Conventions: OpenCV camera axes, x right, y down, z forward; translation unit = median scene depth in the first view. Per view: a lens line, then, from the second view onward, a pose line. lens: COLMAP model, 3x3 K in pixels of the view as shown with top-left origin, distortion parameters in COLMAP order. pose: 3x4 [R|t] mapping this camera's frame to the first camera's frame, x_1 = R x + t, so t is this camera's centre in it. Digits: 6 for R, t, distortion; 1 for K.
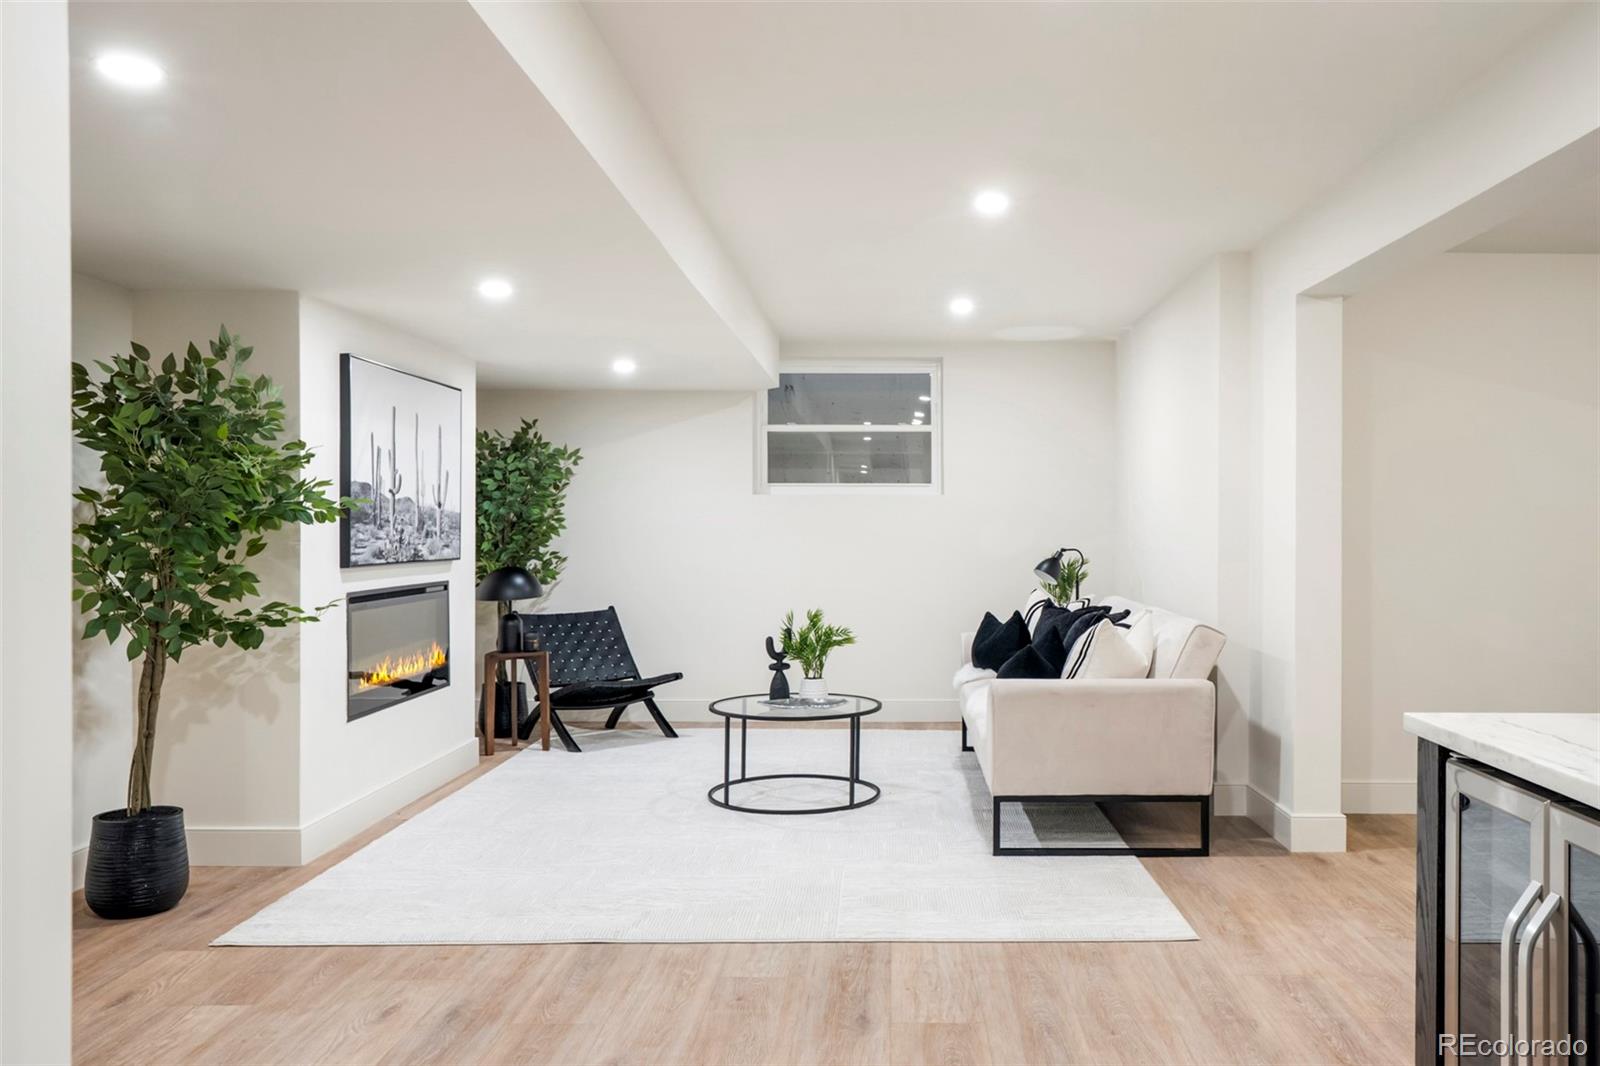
lens RADIAL K [[1060.1, 0, 799.6], [0, 1060.1, 528.8], [0, 0, 1]] dist [-0.000513, -0.000096]
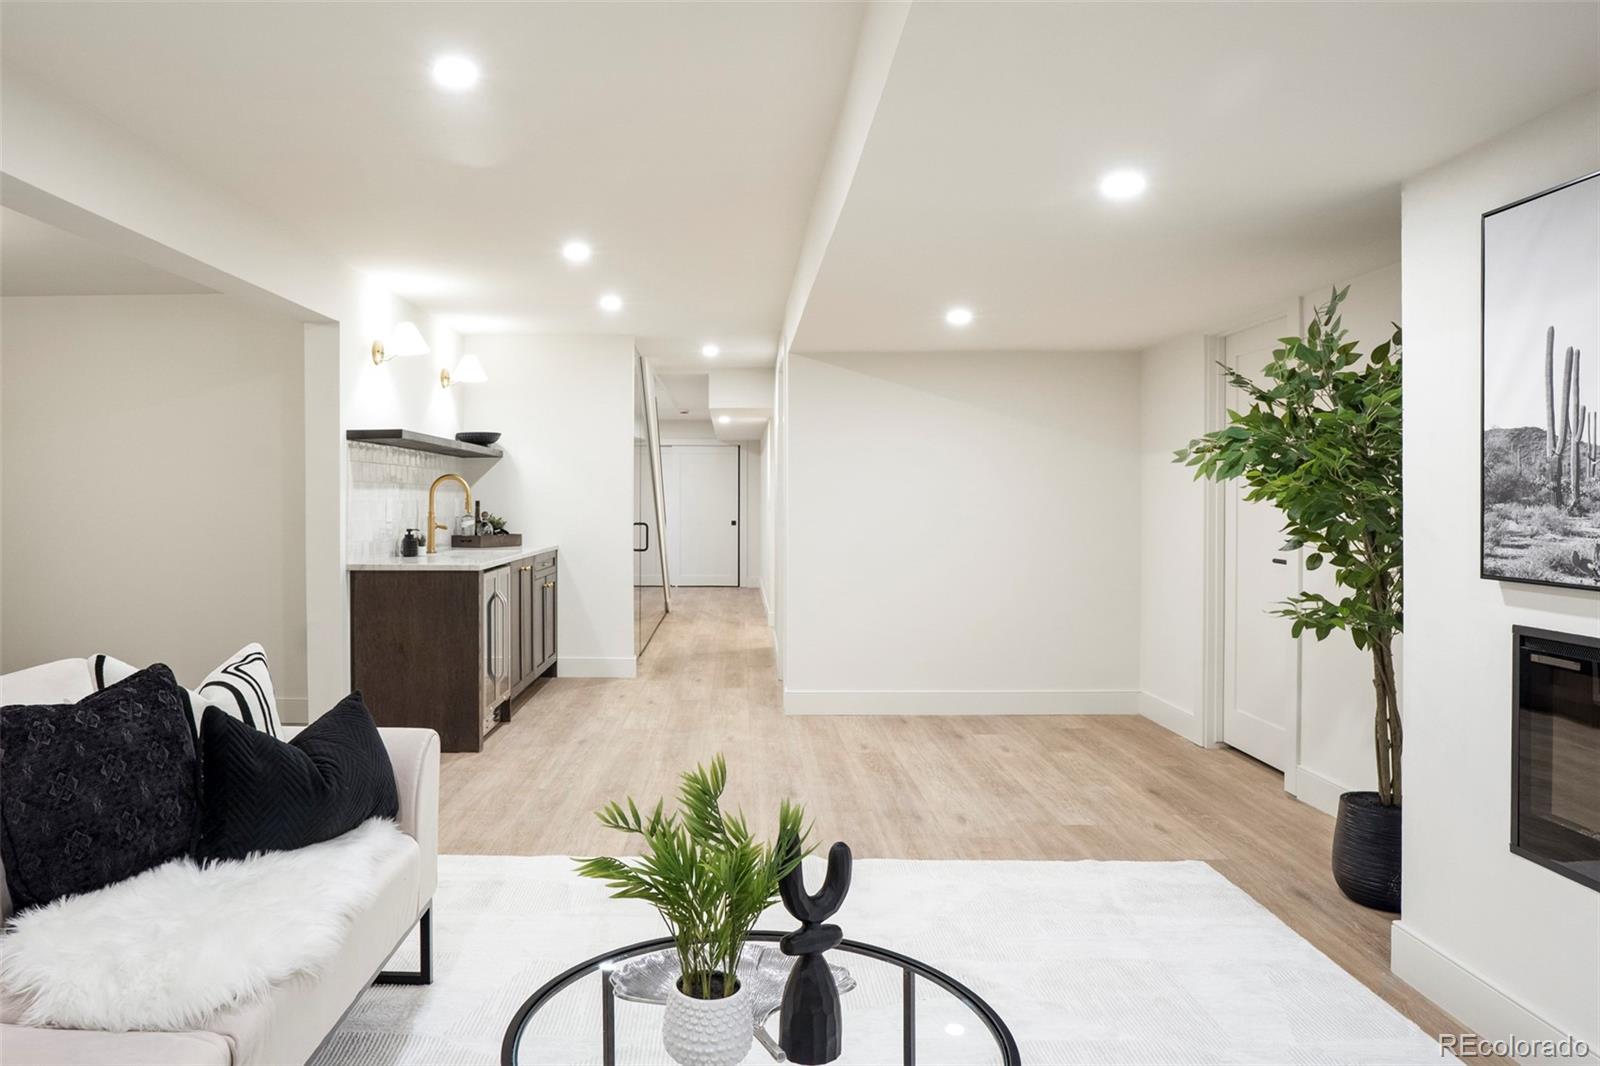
lens RADIAL K [[957.8, 0, 792.8], [0, 957.8, 526.2], [0, 0, 1]] dist [-0.008049, -0.004595]
pose [[-0.991235, -0.000280, -0.132107, 0.036267], [-0.003830, 0.999638, 0.026620, -0.007099], [0.132052, 0.026893, -0.990878, 2.054381]]
